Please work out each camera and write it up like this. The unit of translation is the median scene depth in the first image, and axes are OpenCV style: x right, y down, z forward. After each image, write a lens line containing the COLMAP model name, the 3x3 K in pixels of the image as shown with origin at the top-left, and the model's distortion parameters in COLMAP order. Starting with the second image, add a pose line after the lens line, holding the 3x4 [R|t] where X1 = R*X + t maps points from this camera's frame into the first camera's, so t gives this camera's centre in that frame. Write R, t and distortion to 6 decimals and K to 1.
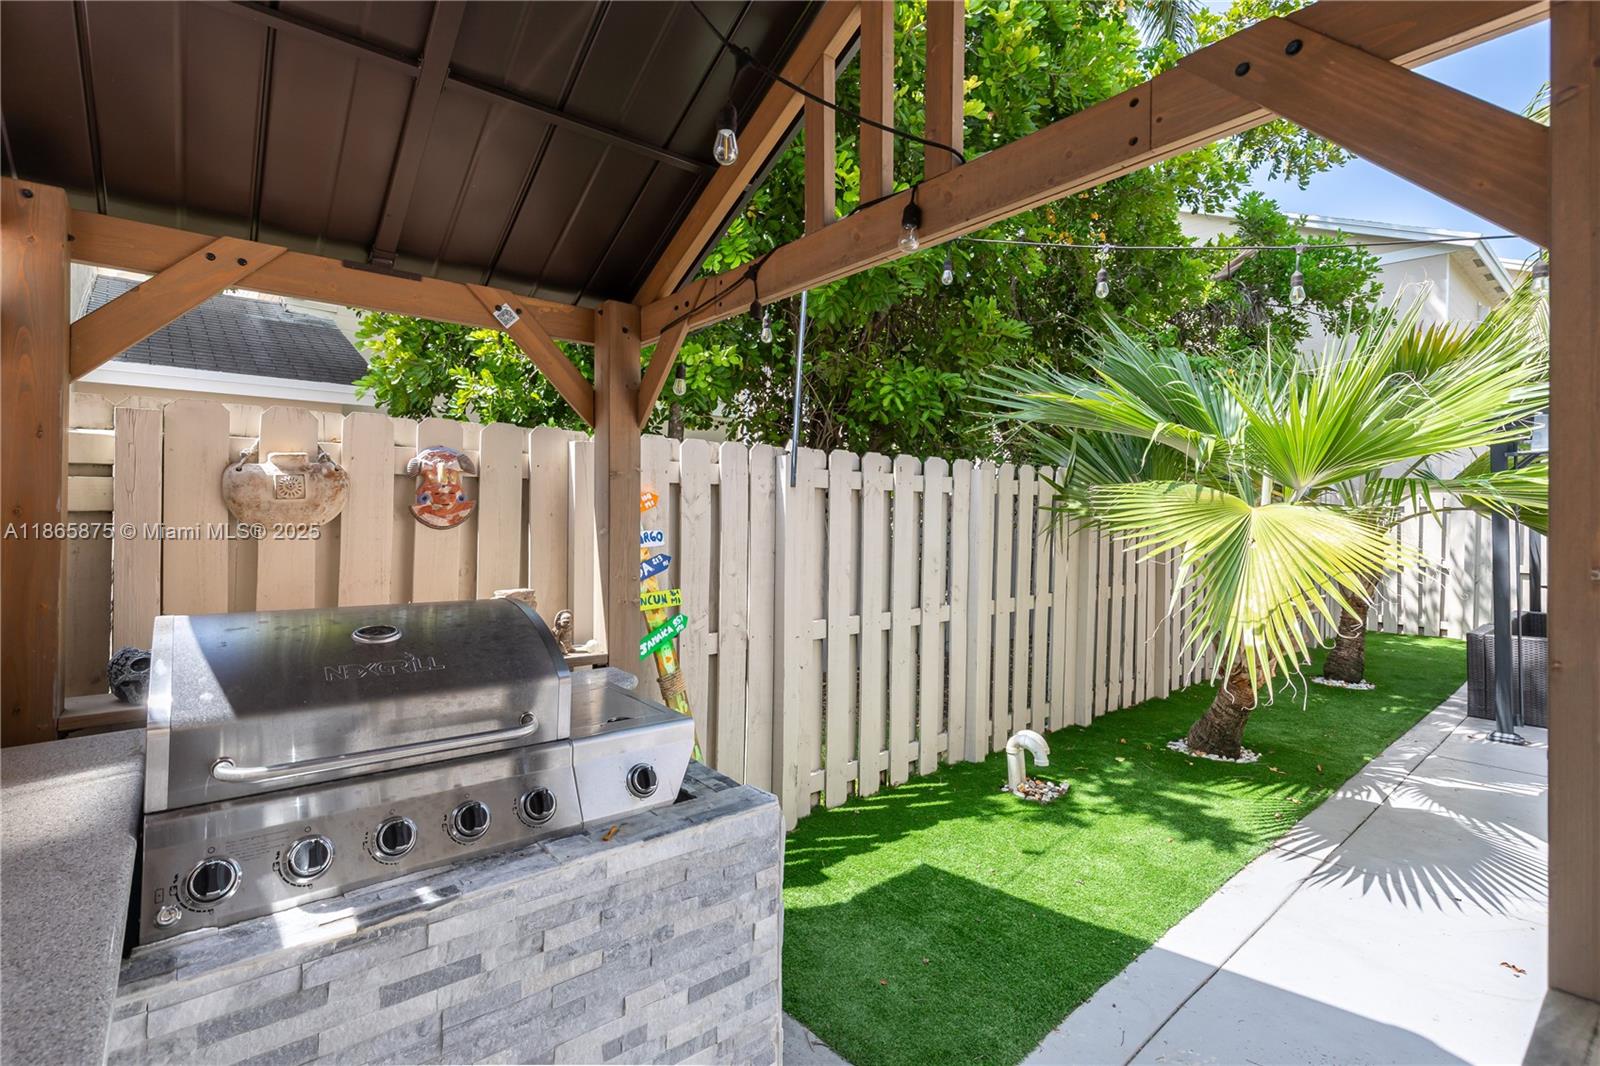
lens RADIAL K [[737.1, 0, 810.6], [0, 737.1, 506.7], [0, 0, 1]] dist [-0.002679, -0.001492]
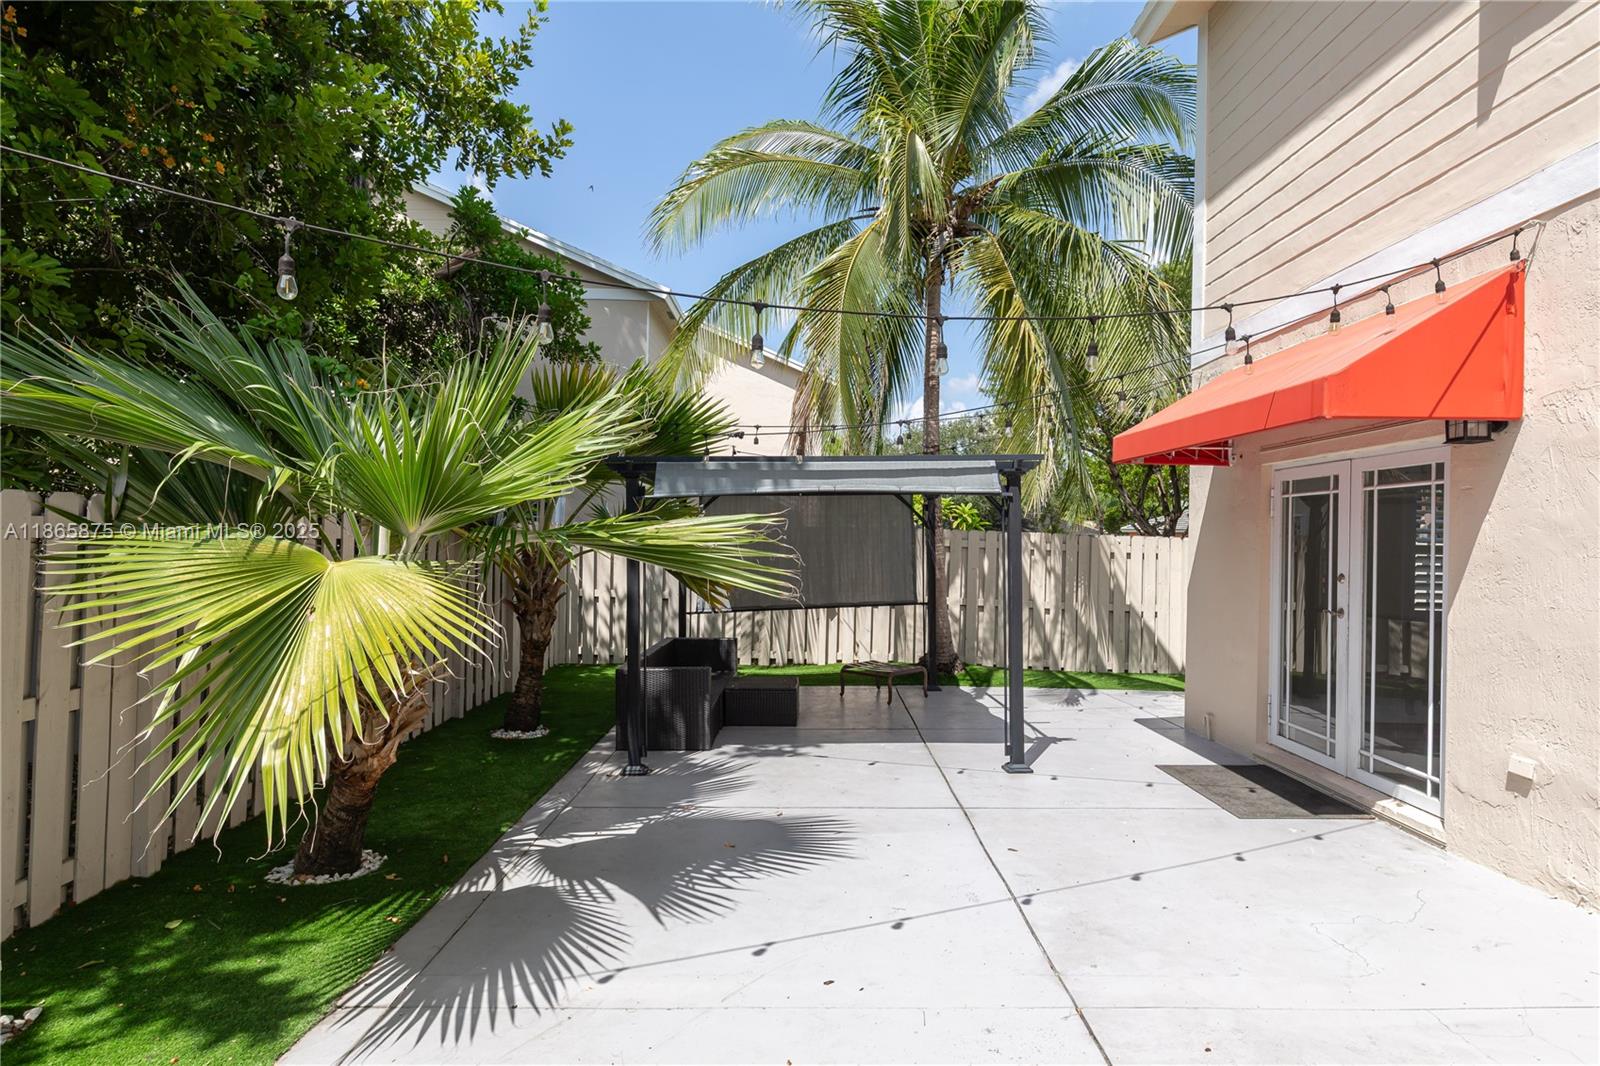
lens RADIAL K [[851.2, 0, 797.1], [0, 851.2, 534.8], [0, 0, 1]] dist [-0.003015, -0.004158]
pose [[0.655127, -0.000707, 0.755519, 0.232753], [-0.006557, 0.999957, 0.006621, -0.035106], [-0.755491, -0.009291, 0.655094, 0.048998]]
